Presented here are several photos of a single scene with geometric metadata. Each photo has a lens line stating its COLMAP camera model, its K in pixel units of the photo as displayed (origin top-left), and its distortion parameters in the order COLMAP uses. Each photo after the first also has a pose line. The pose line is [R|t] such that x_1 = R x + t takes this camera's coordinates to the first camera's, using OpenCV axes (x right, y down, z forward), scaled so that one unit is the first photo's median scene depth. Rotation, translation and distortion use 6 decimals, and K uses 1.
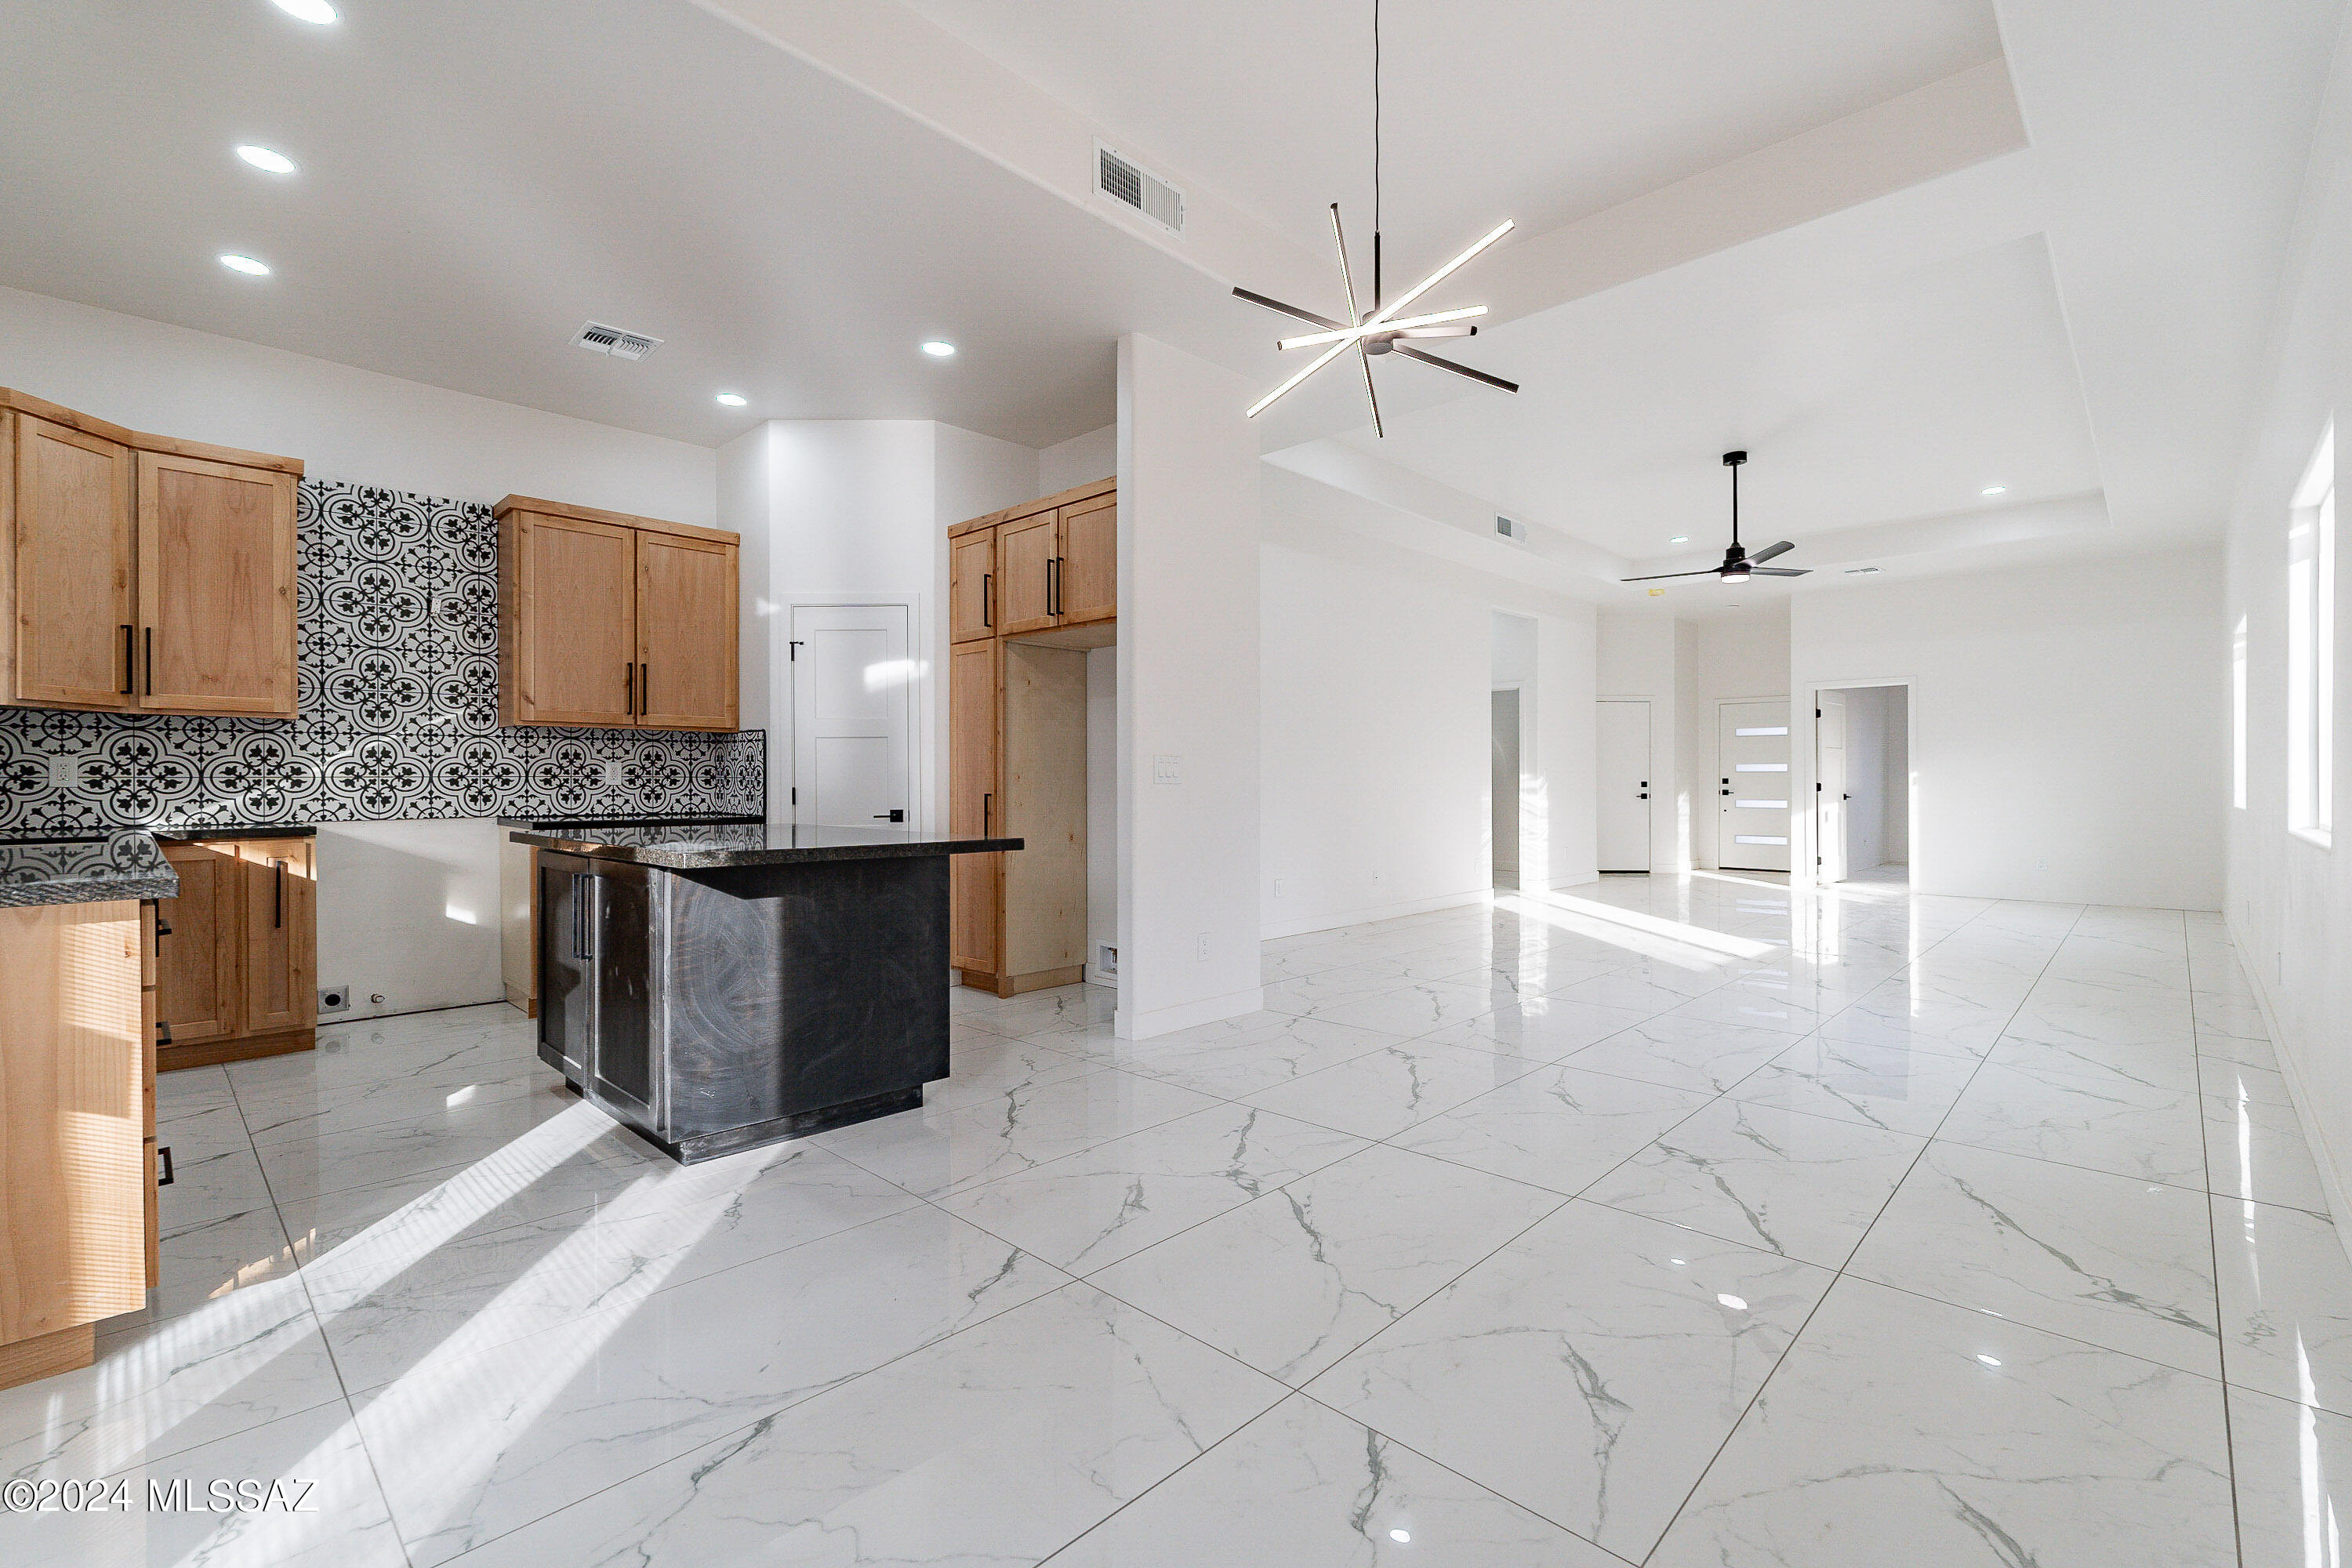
lens RADIAL K [[1036.4, 0, 1187.6], [0, 1036.4, 774.3], [0, 0, 1]] dist [-0.000891, 0.000115]
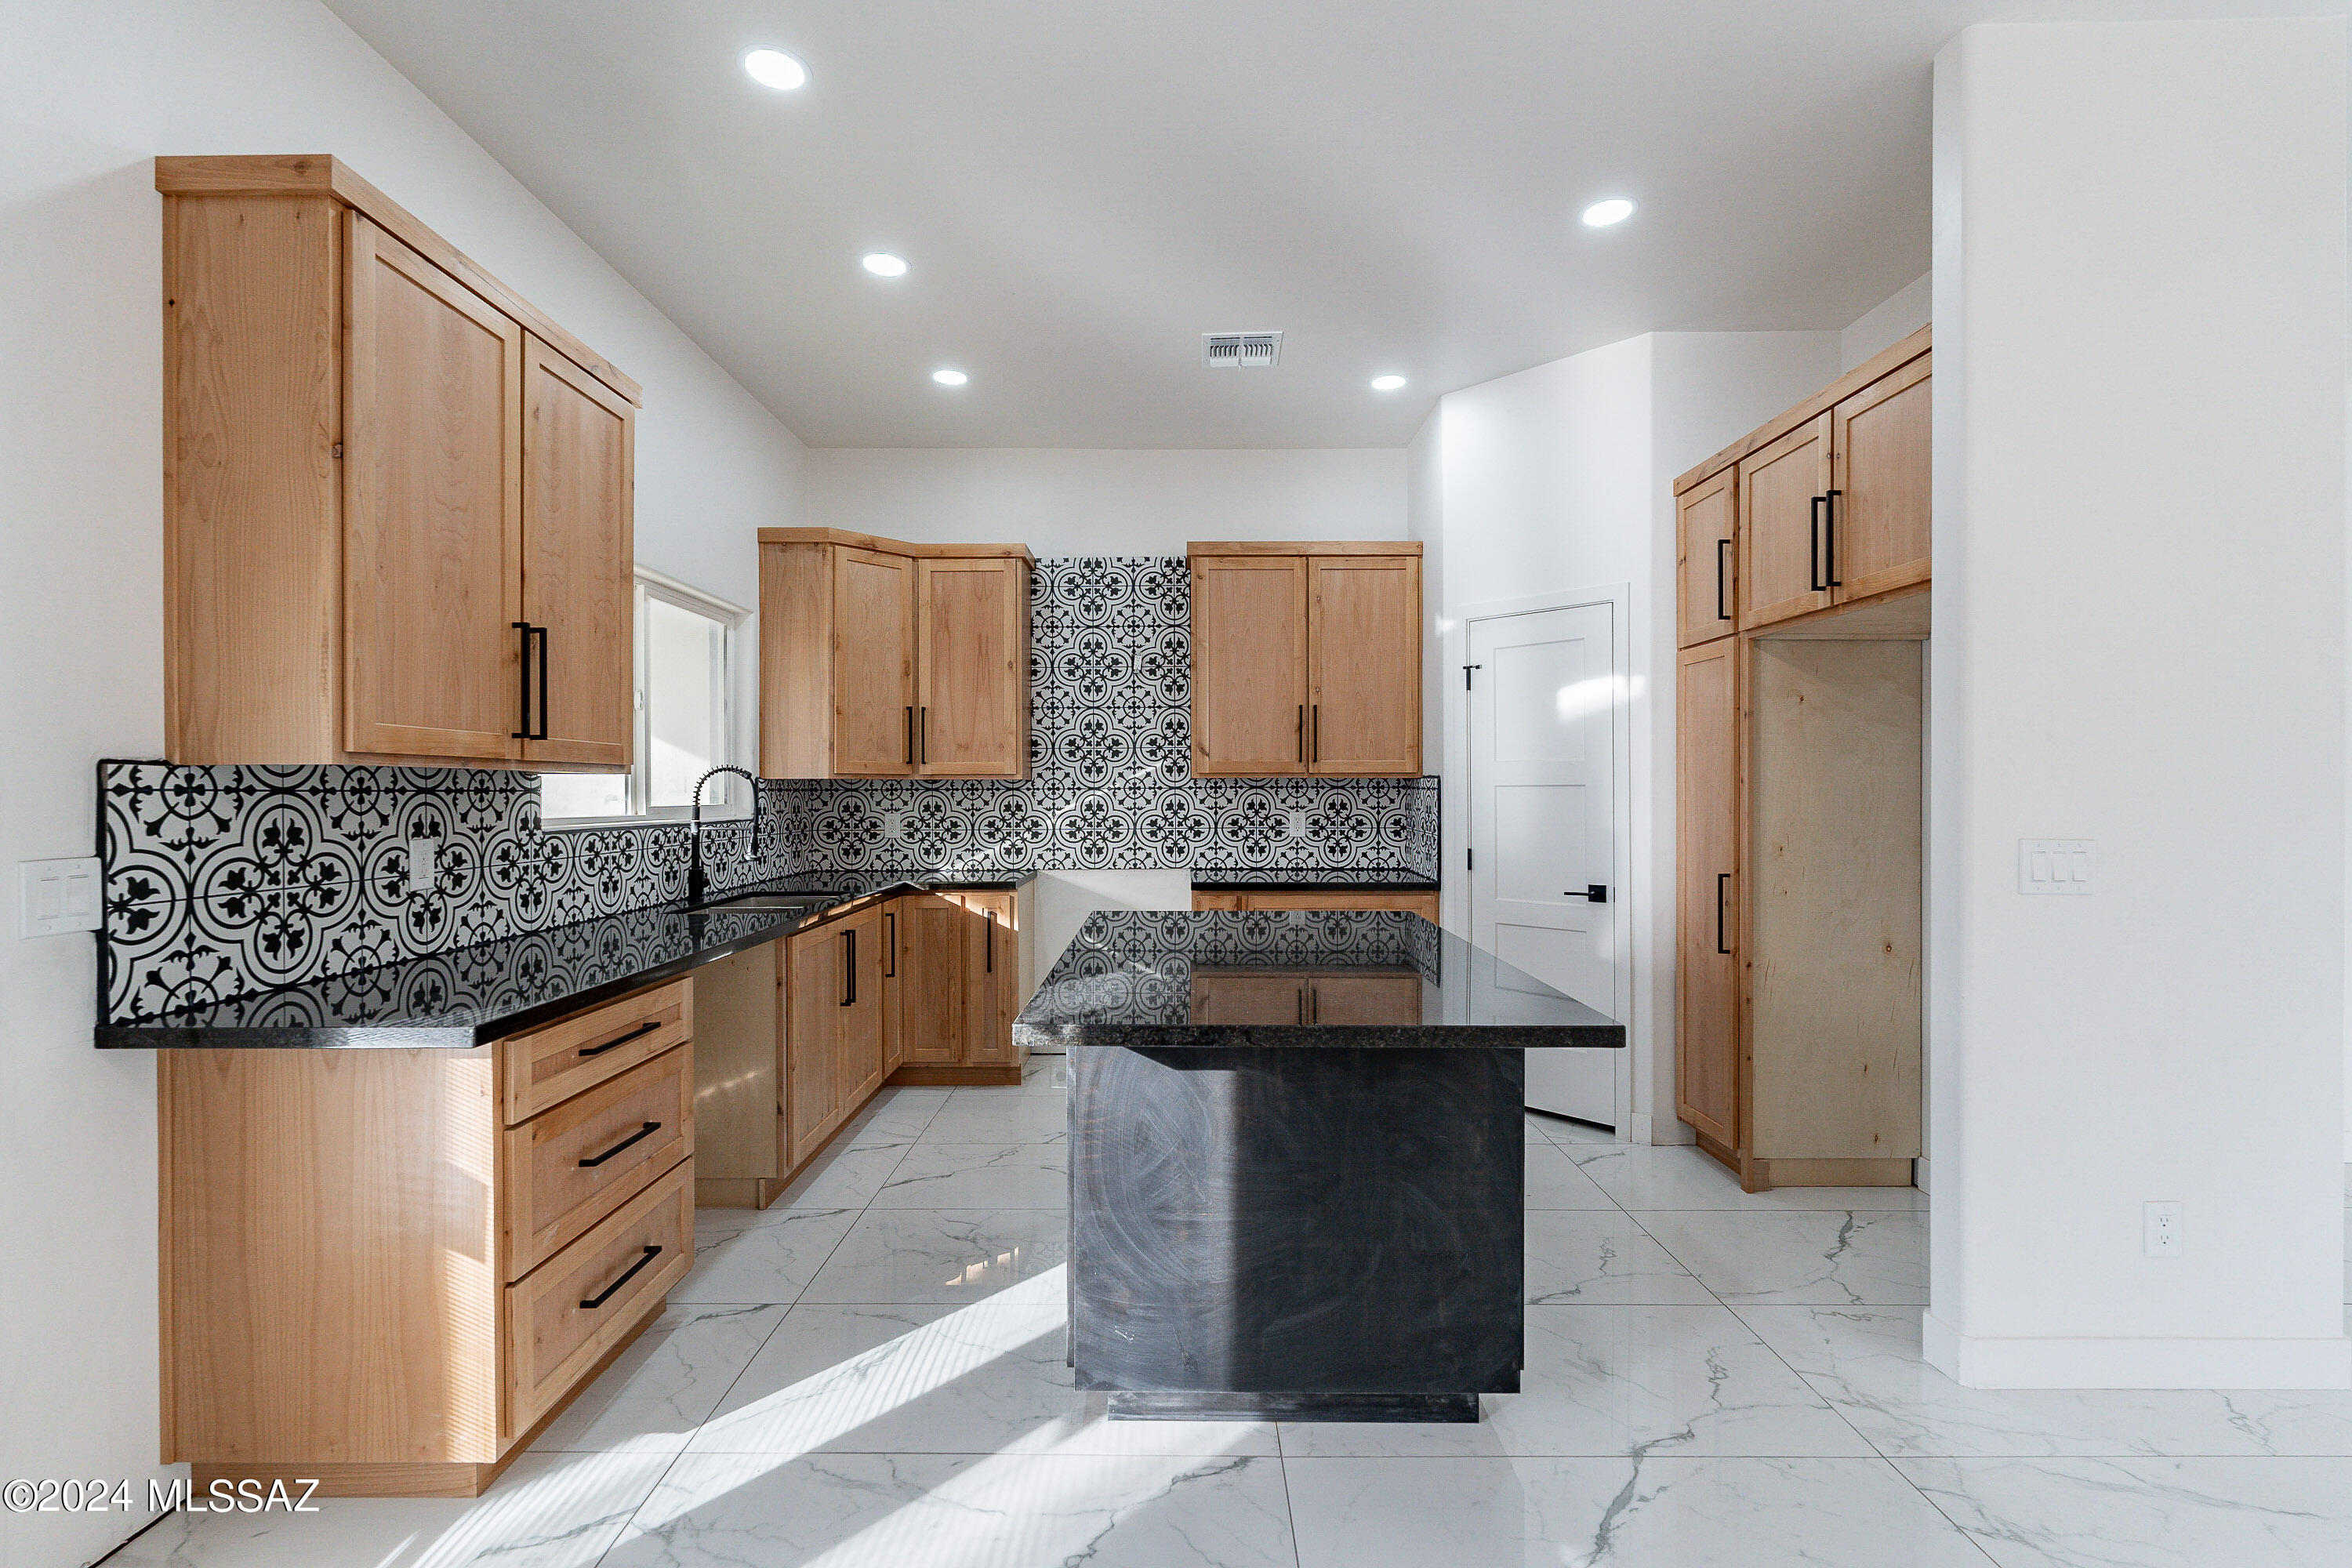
lens RADIAL K [[1036.4, 0, 1174.5], [0, 1036.4, 787.5], [0, 0, 1]] dist [-0.000891, 0.000115]
pose [[0.686054, 0.001941, -0.727548, 0.052600], [0.005483, 0.999954, 0.007838, -0.049371], [0.727530, -0.009367, 0.686012, 0.339073]]
